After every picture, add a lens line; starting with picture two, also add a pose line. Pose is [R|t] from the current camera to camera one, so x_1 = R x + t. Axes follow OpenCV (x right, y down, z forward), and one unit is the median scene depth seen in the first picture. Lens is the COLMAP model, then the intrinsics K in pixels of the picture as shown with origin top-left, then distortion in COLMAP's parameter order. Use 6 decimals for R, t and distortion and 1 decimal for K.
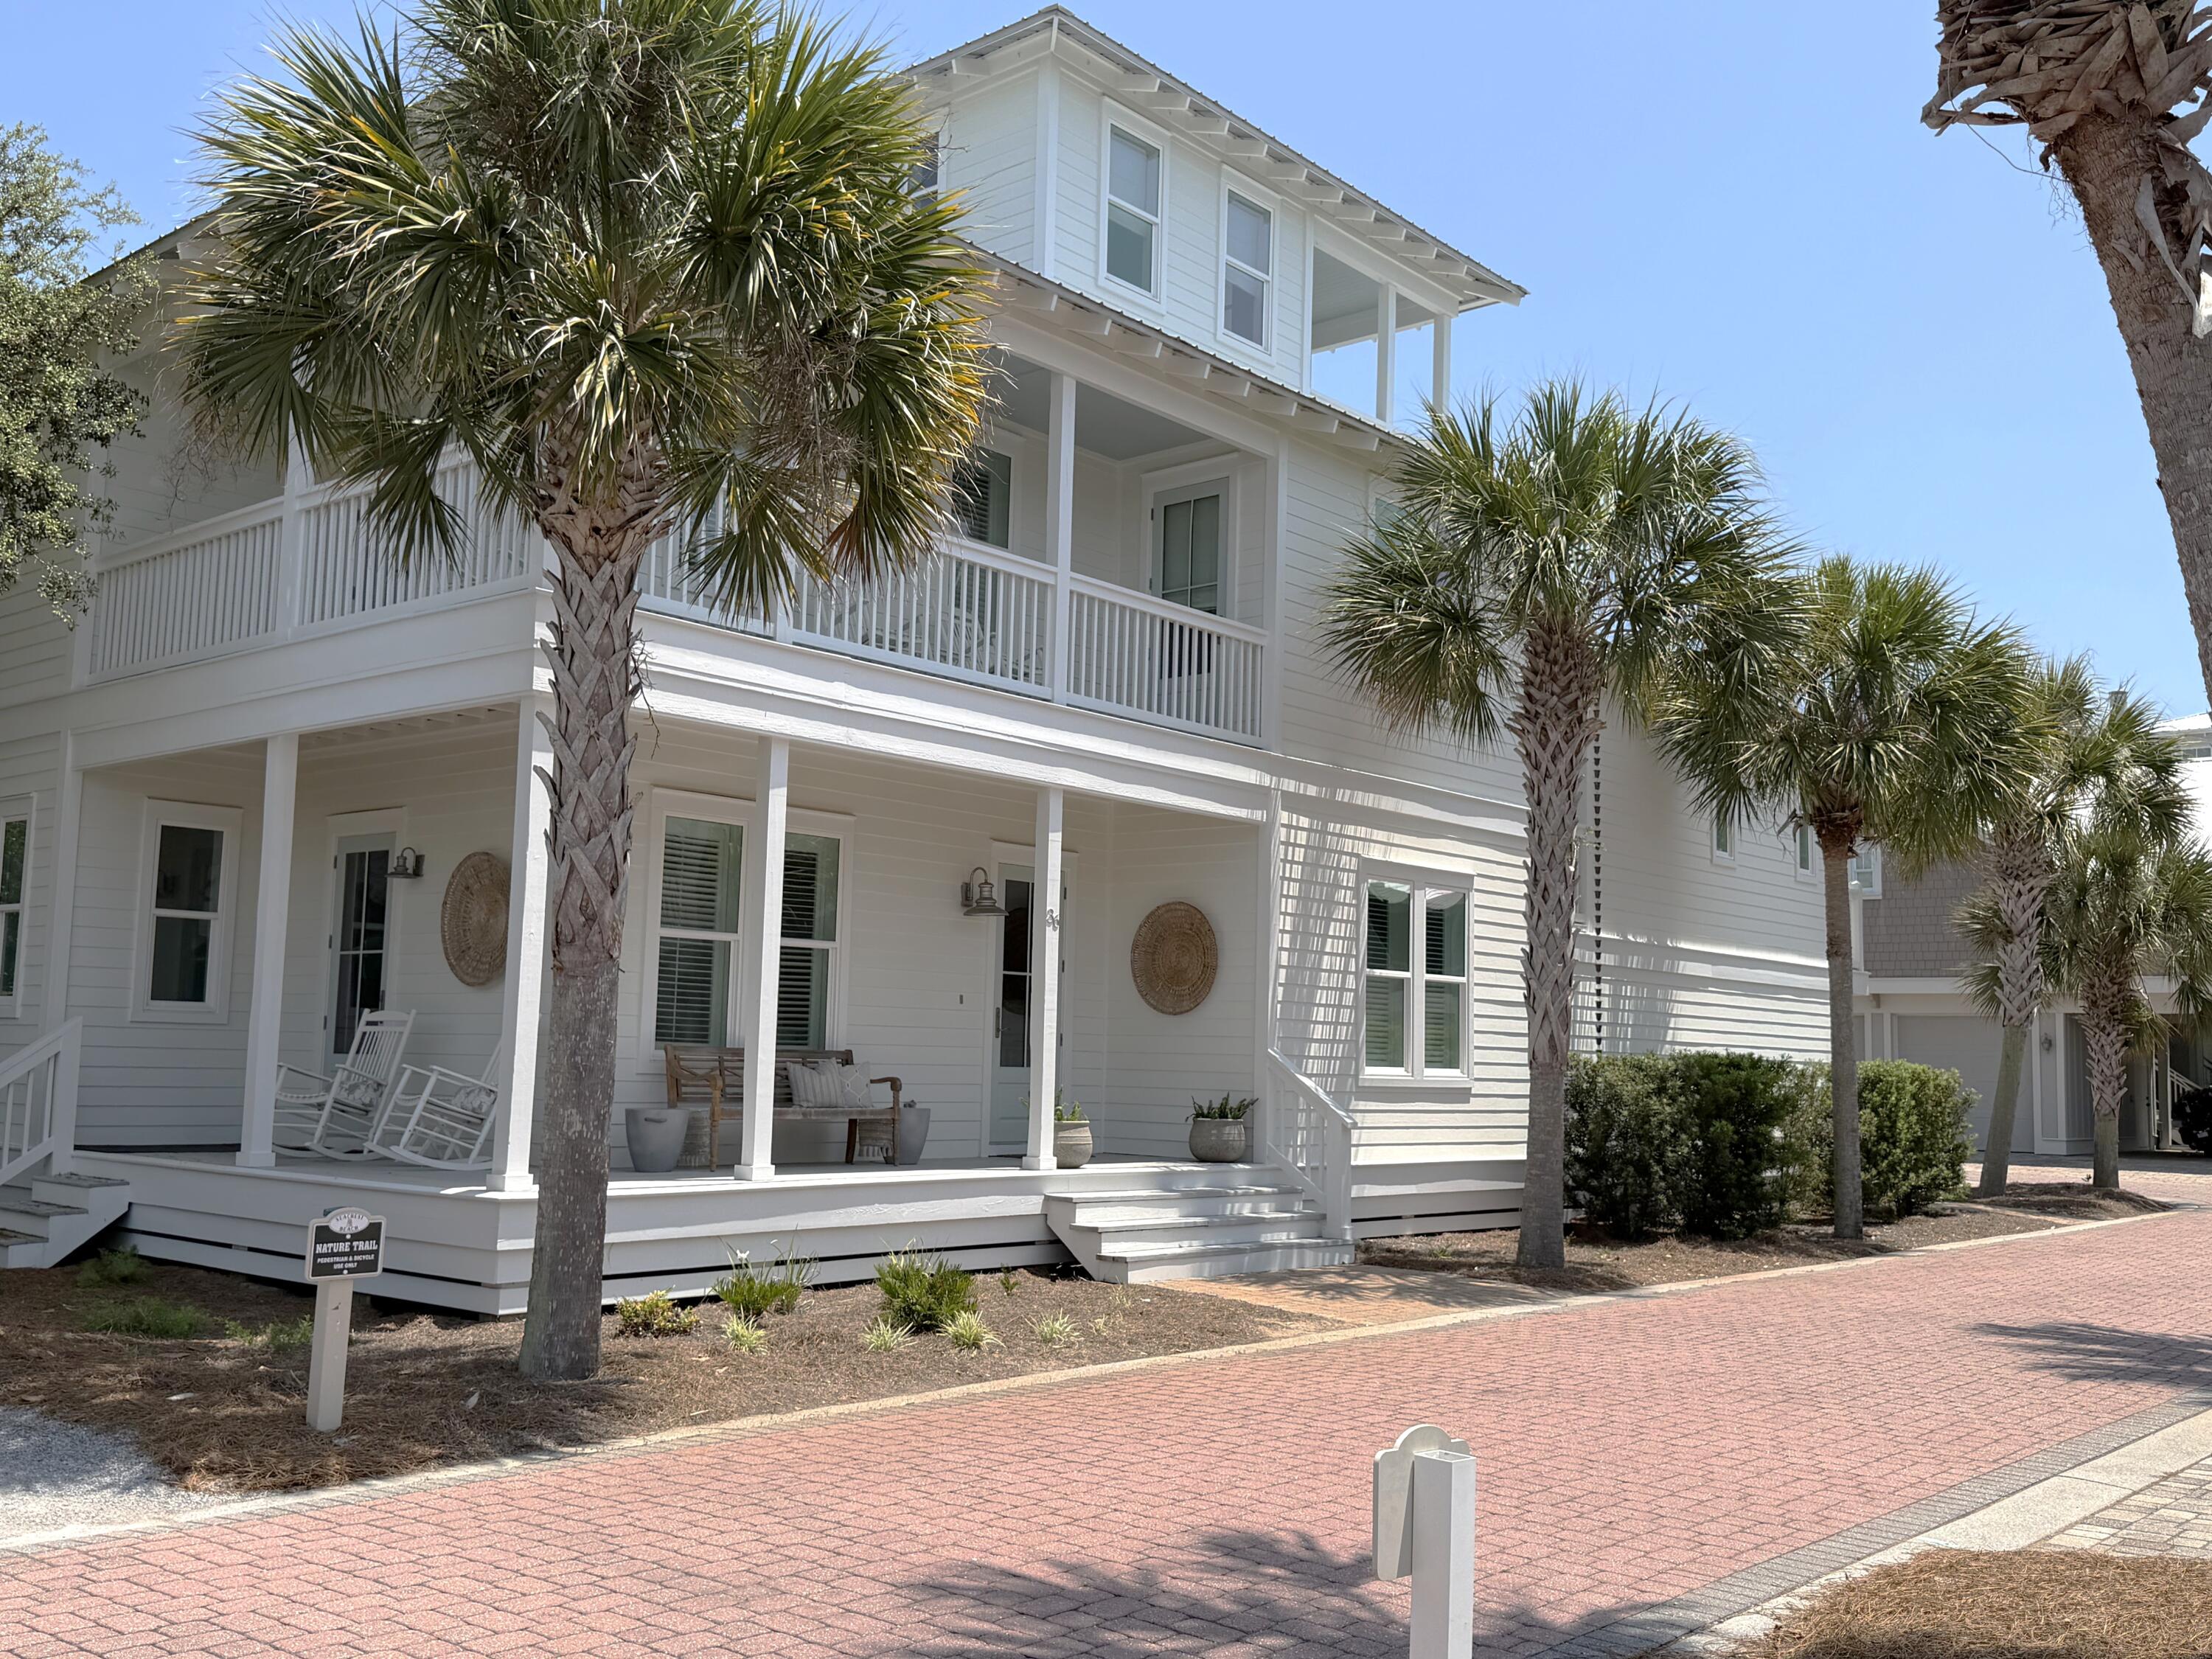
lens RADIAL K [[2052.2, 0, 1099.3], [0, 2052.2, 836.9], [0, 0, 1]] dist [0.047147, 0.000000]
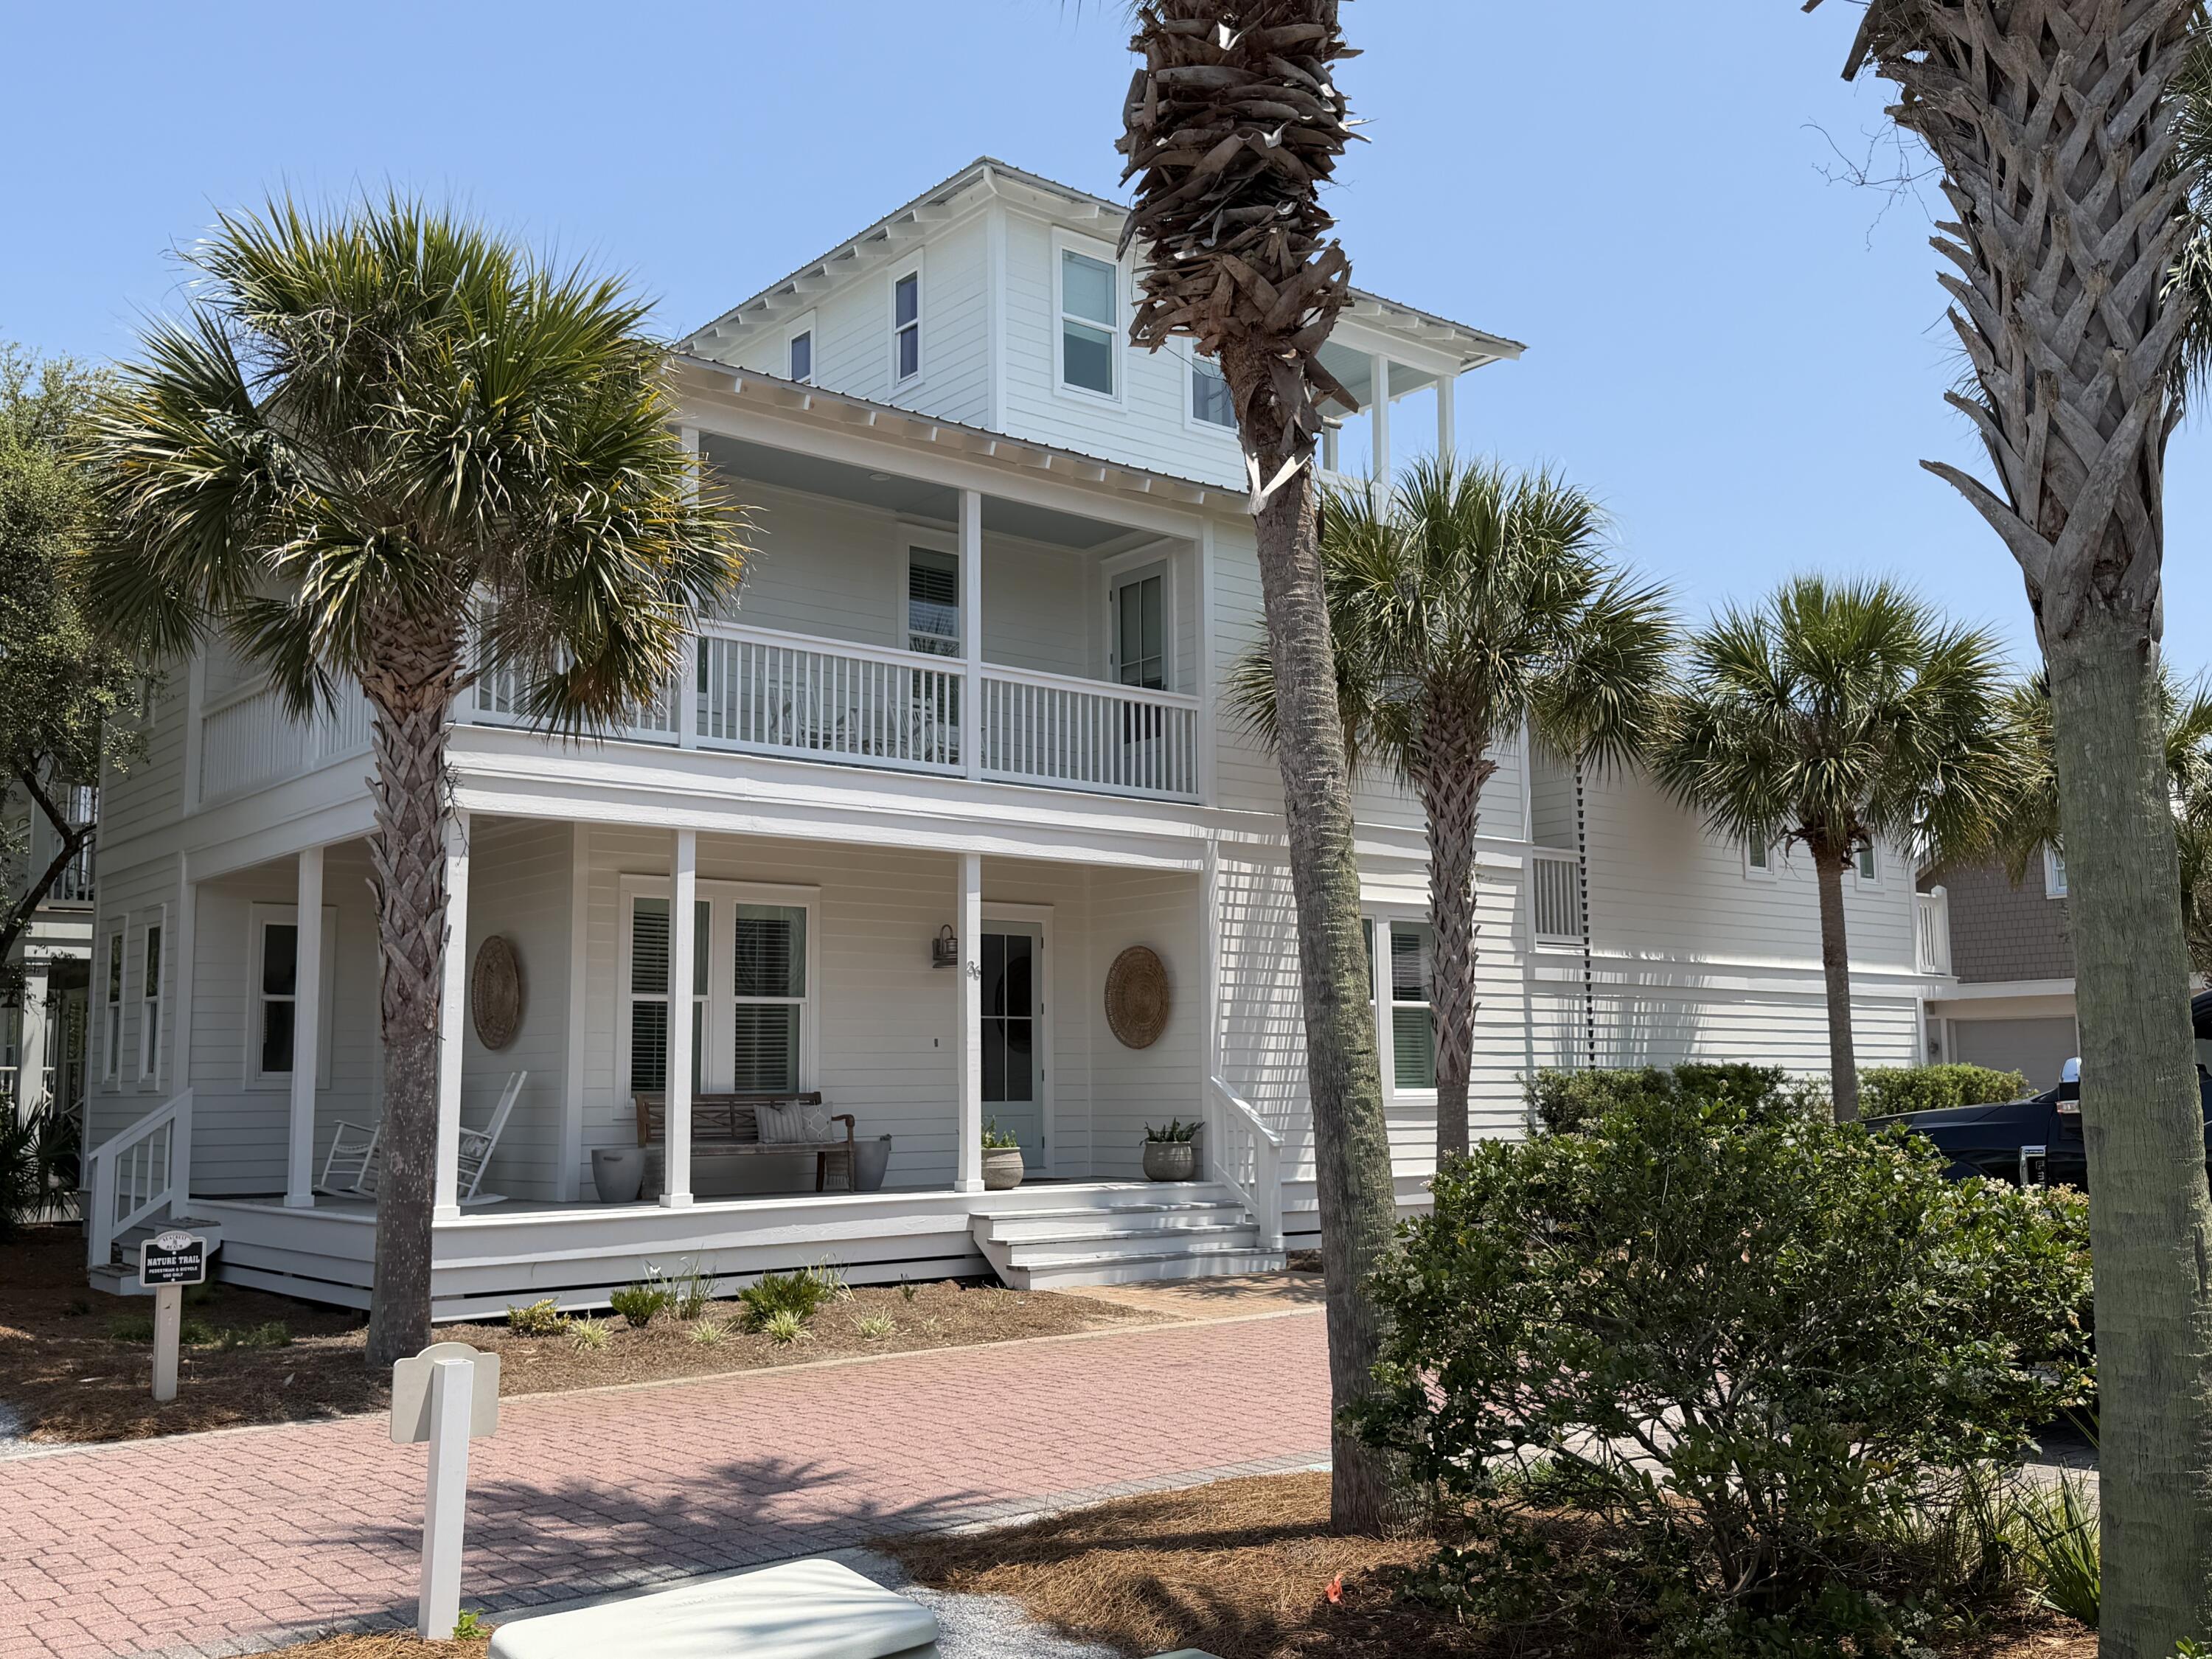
lens RADIAL K [[2052.2, 0, 1107.6], [0, 2052.2, 836.6], [0, 0, 1]] dist [0.047147, 0.000000]
pose [[0.985150, -0.056473, -0.162141, 0.236229], [0.053677, 0.998325, -0.021579, -0.004996], [0.163088, 0.012556, 0.986532, -0.106815]]
